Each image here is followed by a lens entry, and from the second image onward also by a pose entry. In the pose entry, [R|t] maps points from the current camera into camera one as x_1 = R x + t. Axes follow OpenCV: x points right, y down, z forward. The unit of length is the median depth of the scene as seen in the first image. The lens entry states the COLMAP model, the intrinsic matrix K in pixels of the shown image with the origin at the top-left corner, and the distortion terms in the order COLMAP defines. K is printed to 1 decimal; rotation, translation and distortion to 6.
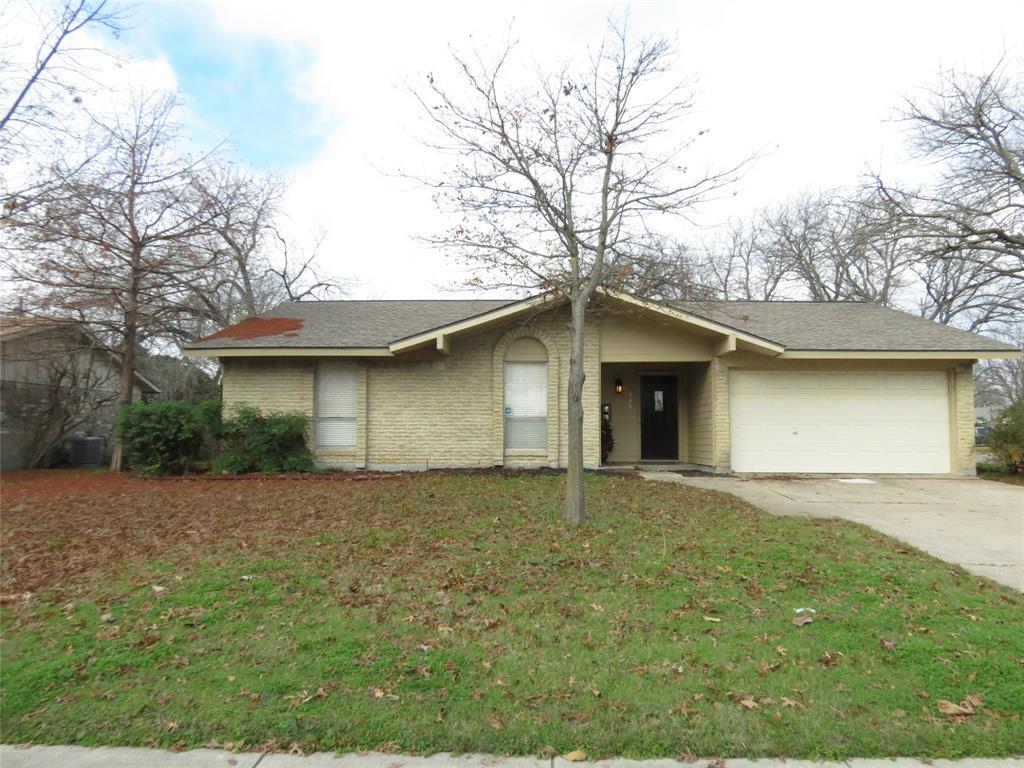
lens RADIAL K [[736.0, 0, 508.3], [0, 736.0, 389.7], [0, 0, 1]] dist [-0.017271, -0.001508]
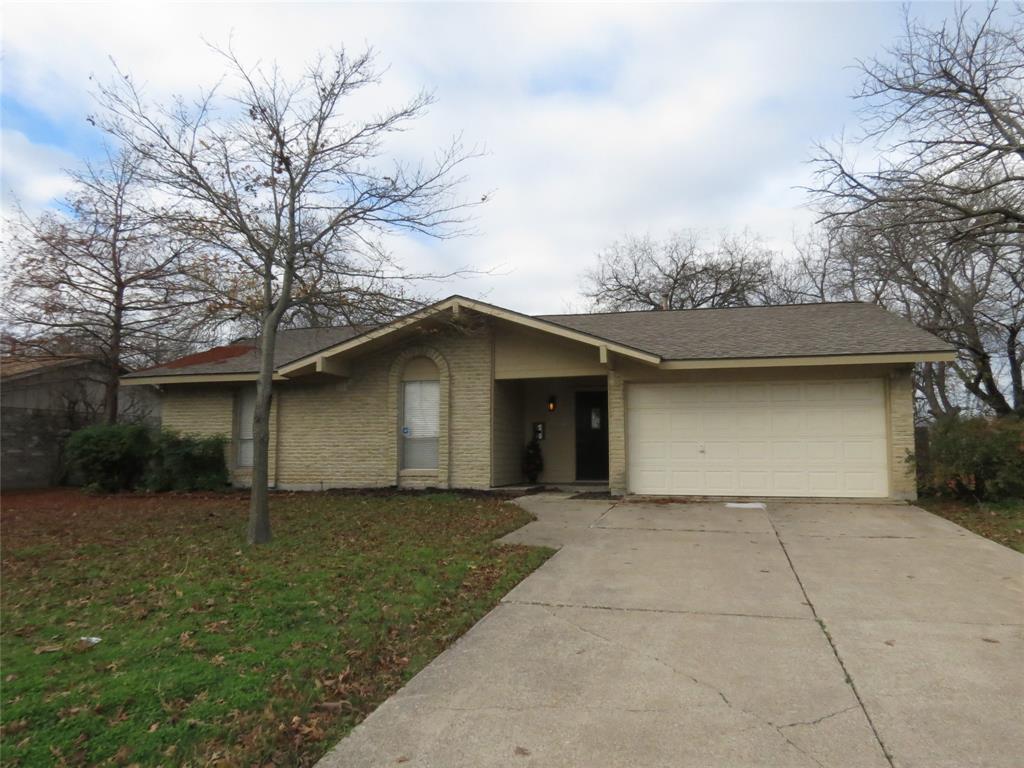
lens RADIAL K [[736.0, 0, 513.6], [0, 736.0, 376.2], [0, 0, 1]] dist [-0.017271, -0.001508]
pose [[0.972105, -0.030314, -0.232578, 0.381711], [0.019774, 0.998675, -0.047518, 0.005167], [0.233710, 0.041594, 0.971416, 0.061389]]
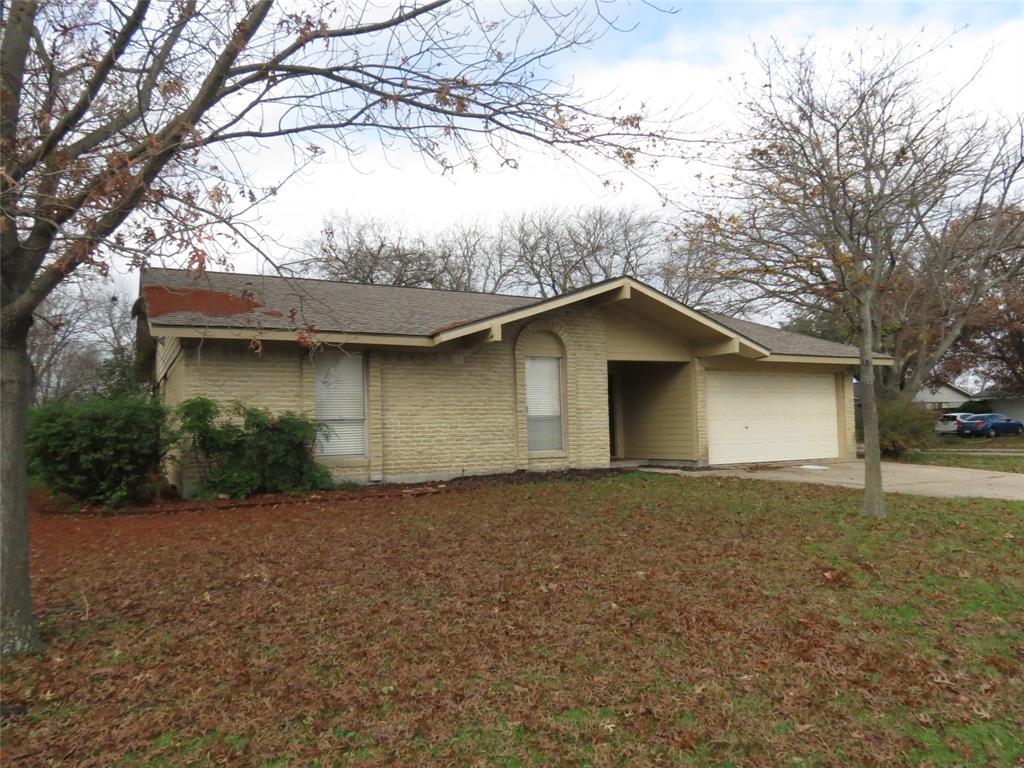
lens RADIAL K [[736.0, 0, 513.5], [0, 736.0, 390.7], [0, 0, 1]] dist [-0.017271, -0.001508]
pose [[0.865176, 0.004684, 0.501446, -0.480793], [-0.005738, 0.999983, 0.000559, 0.004312], [-0.501435, -0.003361, 0.865189, 0.212182]]
